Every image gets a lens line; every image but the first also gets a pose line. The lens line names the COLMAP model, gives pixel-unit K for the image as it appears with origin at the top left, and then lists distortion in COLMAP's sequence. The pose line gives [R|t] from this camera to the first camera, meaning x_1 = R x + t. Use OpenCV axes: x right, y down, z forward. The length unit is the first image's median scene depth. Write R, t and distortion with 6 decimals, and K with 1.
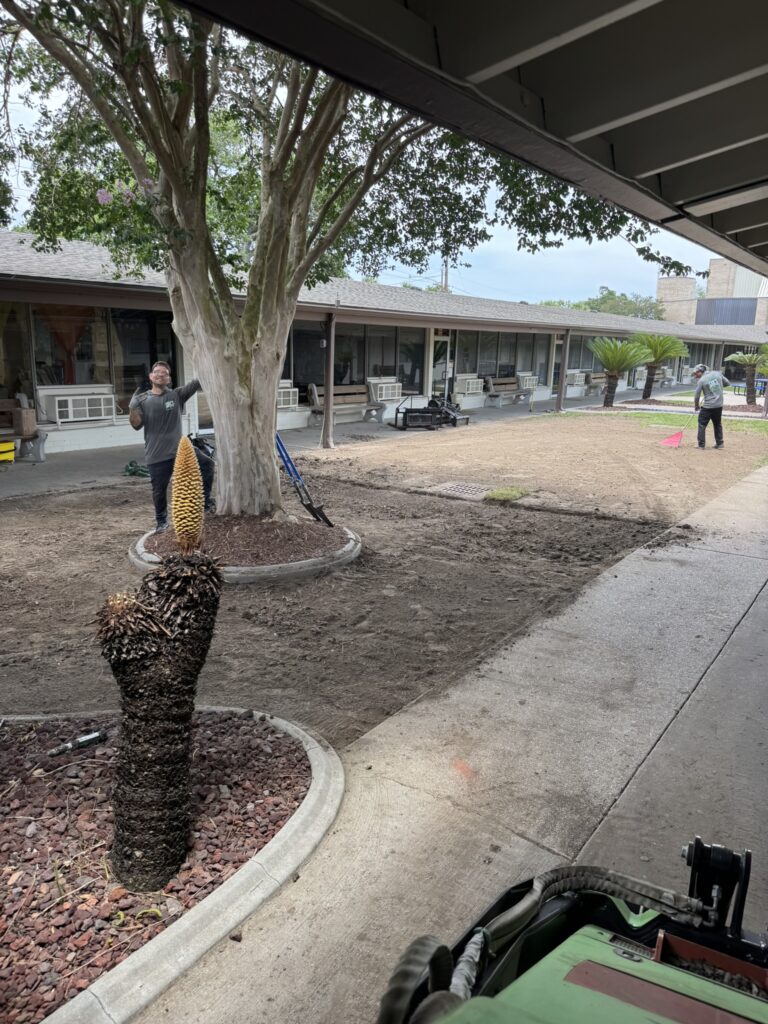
lens RADIAL K [[755.6, 0, 384.0], [0, 755.6, 512.0], [0, 0, 1]] dist [-0.006978, -0.002955]
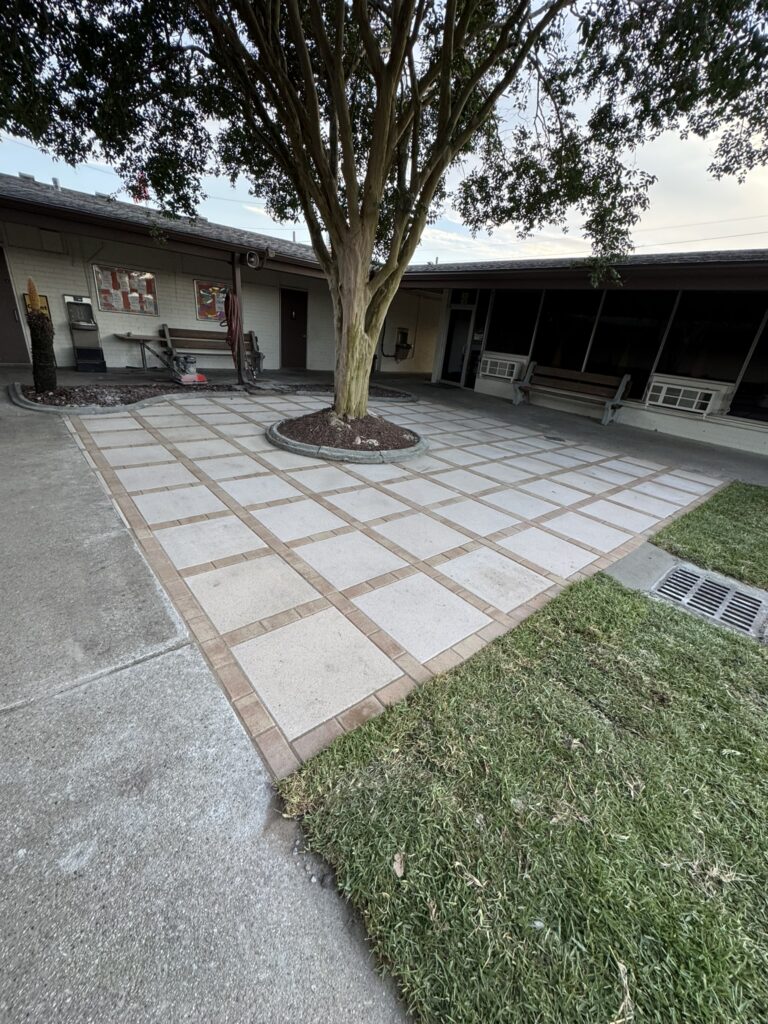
lens RADIAL K [[405.5, 0, 384.0], [0, 405.5, 512.0], [0, 0, 1]] dist [-0.000145, 0.000005]
pose [[-0.187854, 0.364527, -0.912048, 0.325704], [-0.309570, 0.859277, 0.407198, -0.101333], [0.932136, 0.358836, -0.048571, 0.682547]]
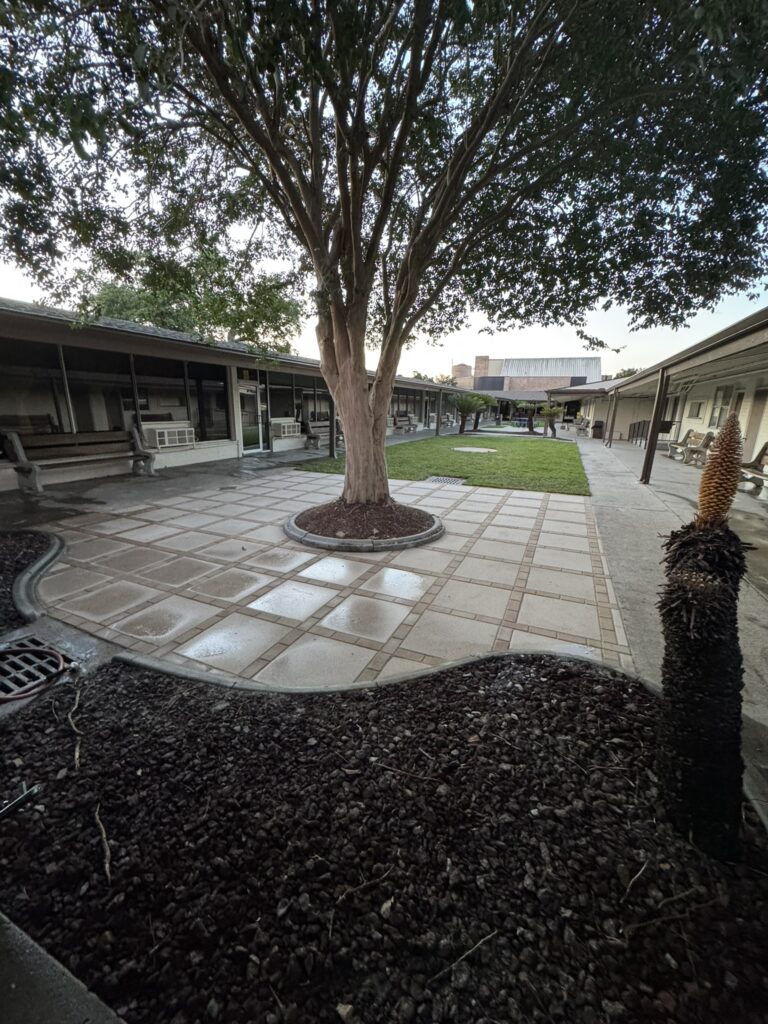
lens RADIAL K [[408.8, 0, 384.0], [0, 408.8, 512.0], [0, 0, 1]] dist [-0.004007, -0.000308]
pose [[0.967334, -0.065526, 0.244892, -0.212253], [0.056178, 0.997407, 0.044972, -0.006941], [-0.247204, -0.029745, 0.968507, 0.134965]]
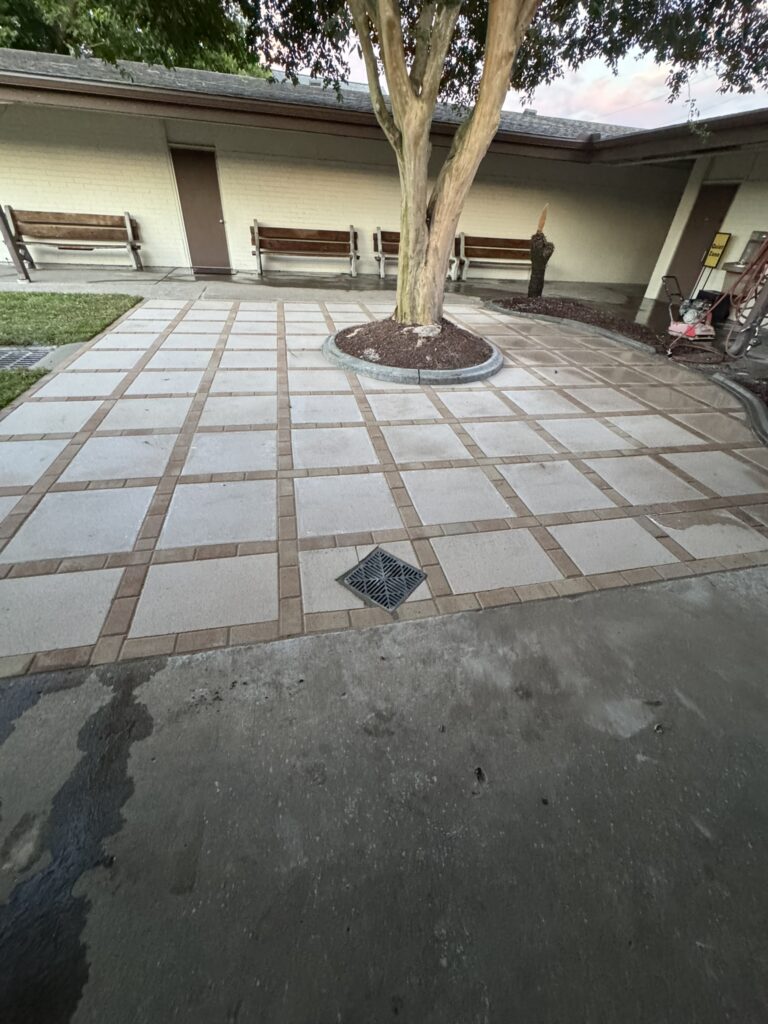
lens RADIAL K [[408.8, 0, 384.0], [0, 408.8, 512.0], [0, 0, 1]] dist [-0.004007, -0.000308]
pose [[-0.771405, -0.432440, 0.466829, -0.358059], [0.064256, 0.676928, 0.733240, -0.165602], [-0.633092, 0.595621, -0.494399, 0.909191]]
